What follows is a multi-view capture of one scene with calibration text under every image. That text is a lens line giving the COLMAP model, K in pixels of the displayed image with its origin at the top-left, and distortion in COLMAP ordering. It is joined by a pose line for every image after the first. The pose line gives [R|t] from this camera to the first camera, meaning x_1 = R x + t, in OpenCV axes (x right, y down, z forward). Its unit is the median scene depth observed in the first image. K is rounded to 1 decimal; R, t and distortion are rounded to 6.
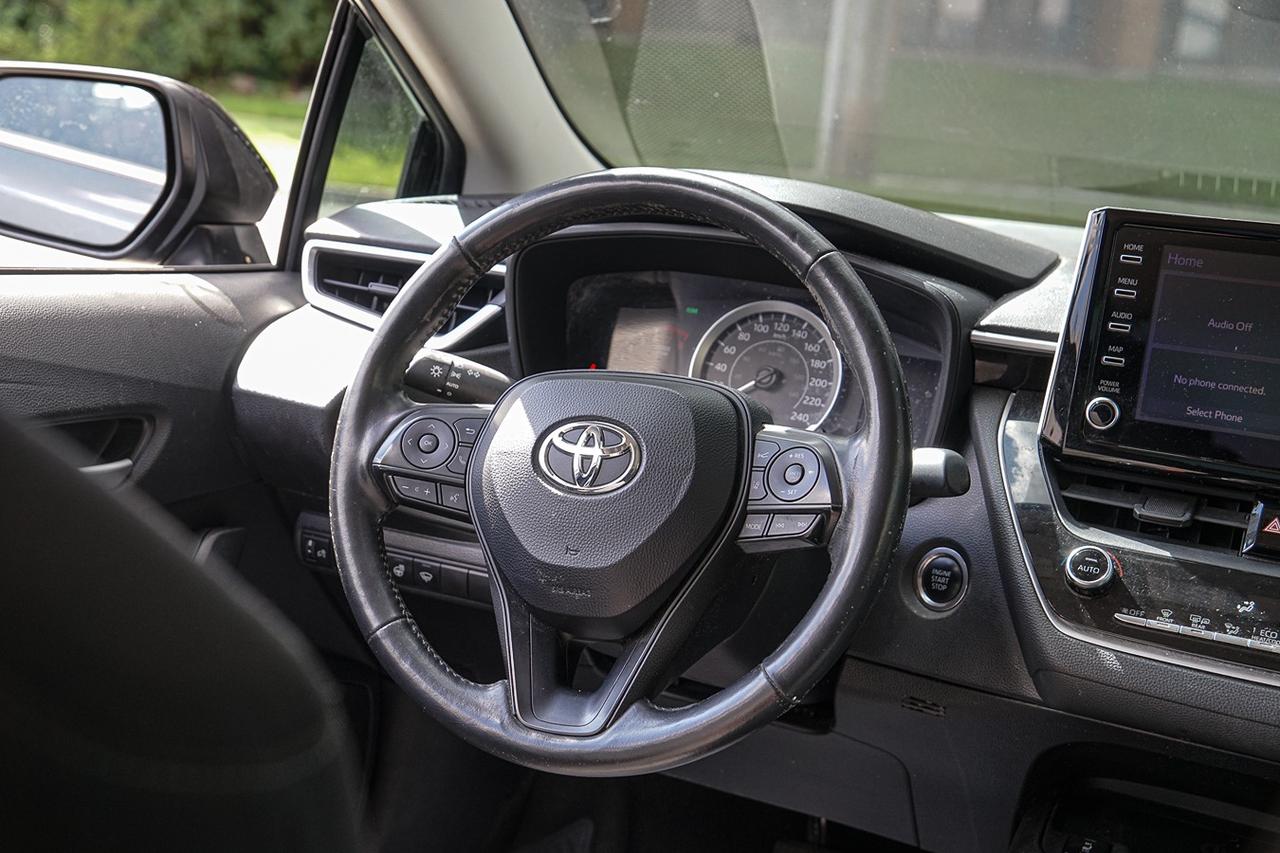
lens RADIAL K [[1901.6, 0, 628.2], [0, 1901.6, 425.3], [0, 0, 1]] dist [0.192899, 0.000000]
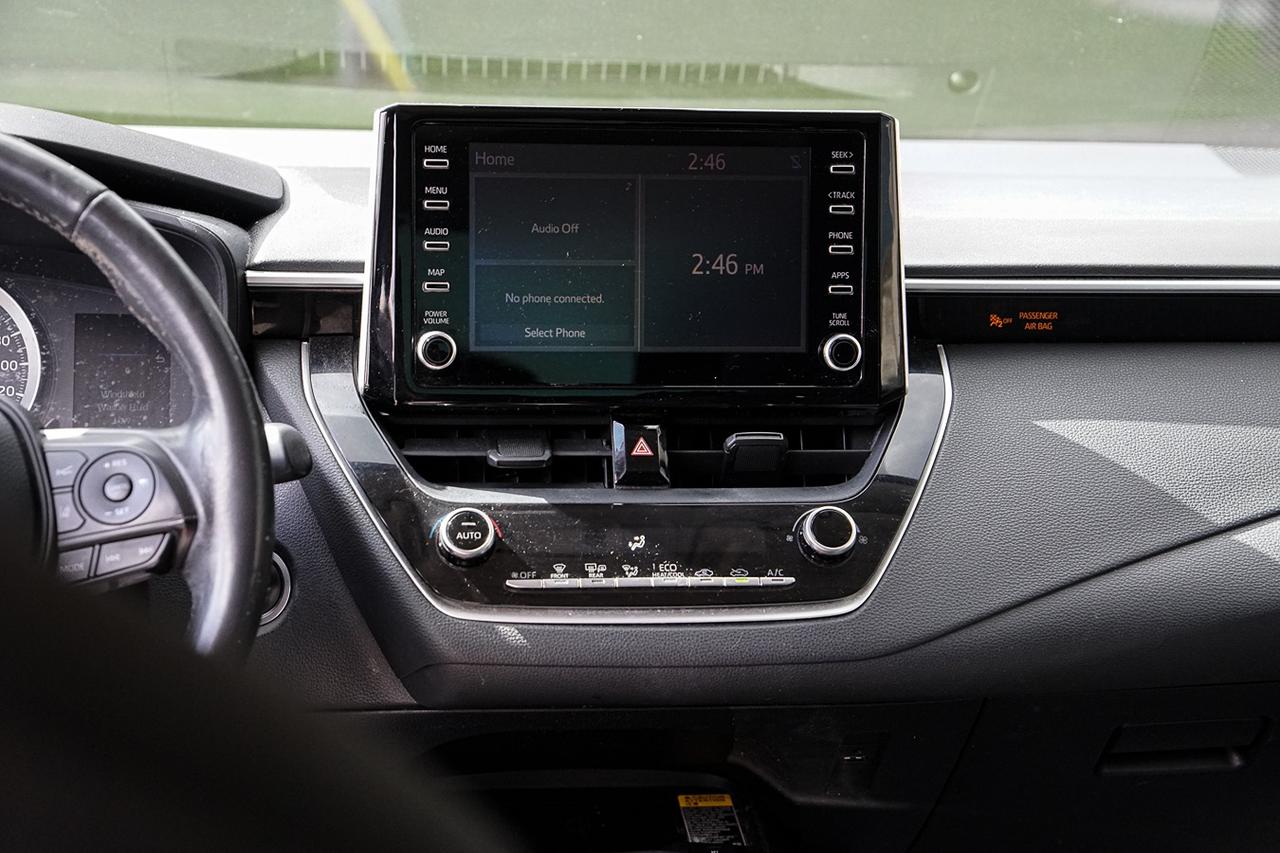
lens RADIAL K [[2394.9, 0, 632.8], [0, 2394.9, 418.9], [0, 0, 1]] dist [0.341962, 0.000000]
pose [[0.859232, -0.166292, 0.483804, -0.191217], [0.155079, 0.985863, 0.063441, -0.029859], [-0.487514, 0.020517, 0.872874, 0.045223]]
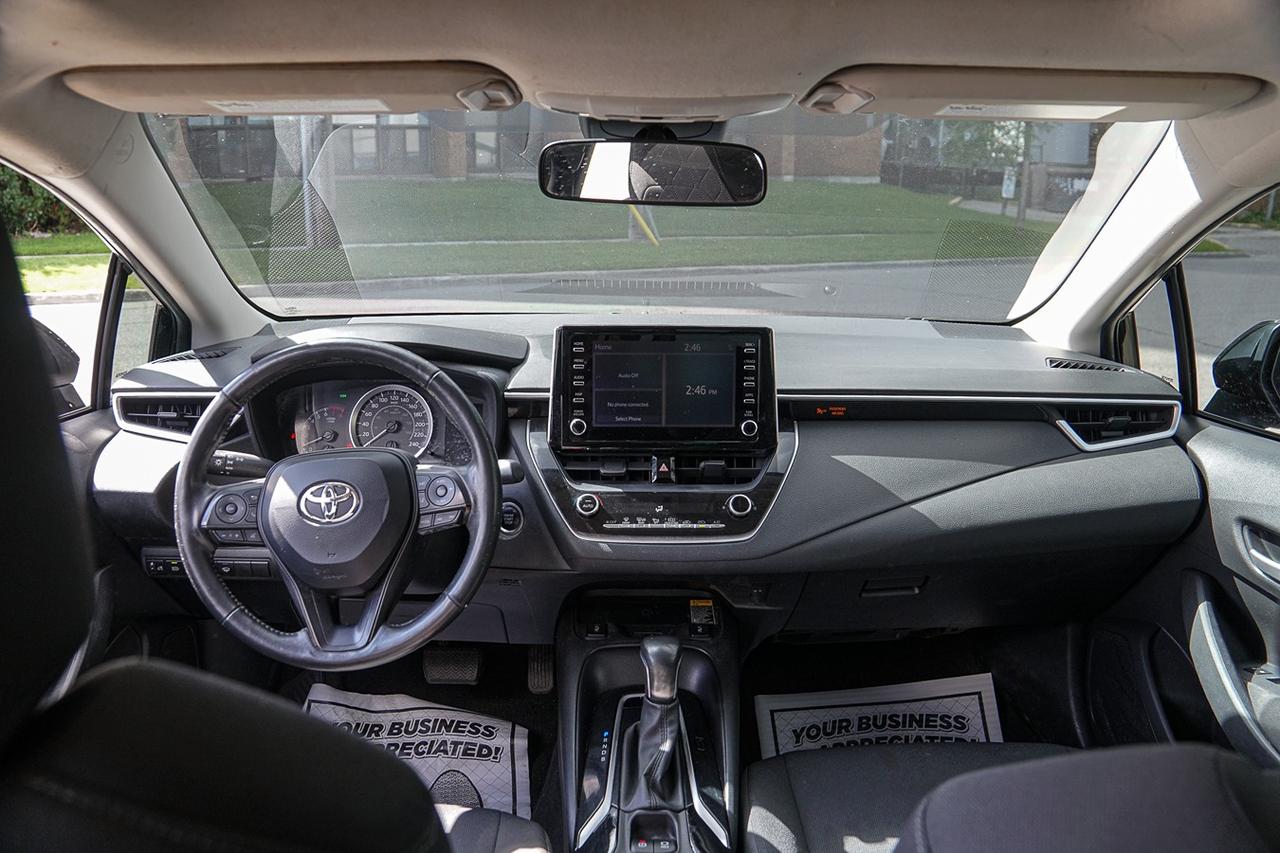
lens RADIAL K [[1012.0, 0, 635.6], [0, 1012.0, 437.1], [0, 0, 1]] dist [-0.106005, 0.027834]
pose [[0.909393, -0.182665, 0.373683, -0.098285], [0.155424, 0.982561, 0.102061, -0.094799], [-0.385809, -0.034735, 0.921925, -0.005008]]
